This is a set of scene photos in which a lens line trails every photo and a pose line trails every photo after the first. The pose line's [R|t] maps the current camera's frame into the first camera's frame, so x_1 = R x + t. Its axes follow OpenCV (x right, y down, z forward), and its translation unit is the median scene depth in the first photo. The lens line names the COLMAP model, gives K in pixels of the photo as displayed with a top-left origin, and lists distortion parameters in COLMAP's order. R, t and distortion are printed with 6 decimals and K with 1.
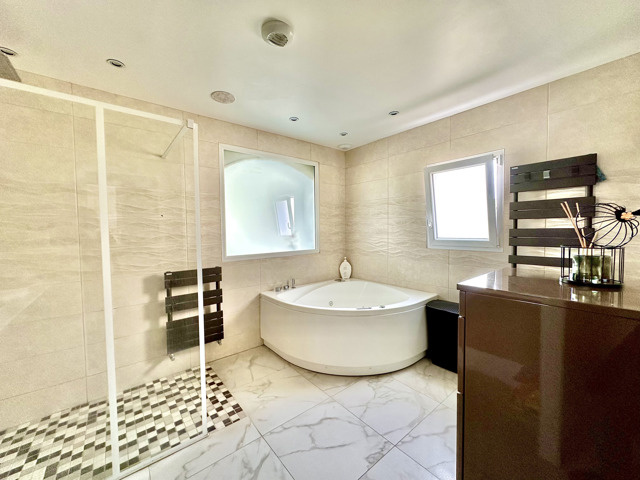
lens RADIAL K [[254.4, 0, 317.6], [0, 254.4, 237.8], [0, 0, 1]] dist [-0.014384, -0.000892]
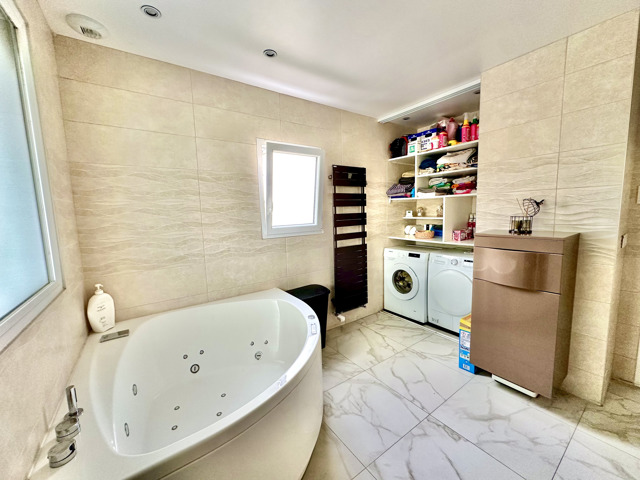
lens RADIAL K [[254.4, 0, 319.5], [0, 254.4, 238.5], [0, 0, 1]] dist [-0.014384, -0.000892]
pose [[0.060369, -0.097546, 0.993398, -0.417928], [0.063897, 0.993550, 0.093678, -0.030108], [-0.996129, 0.057820, 0.066212, 0.789882]]
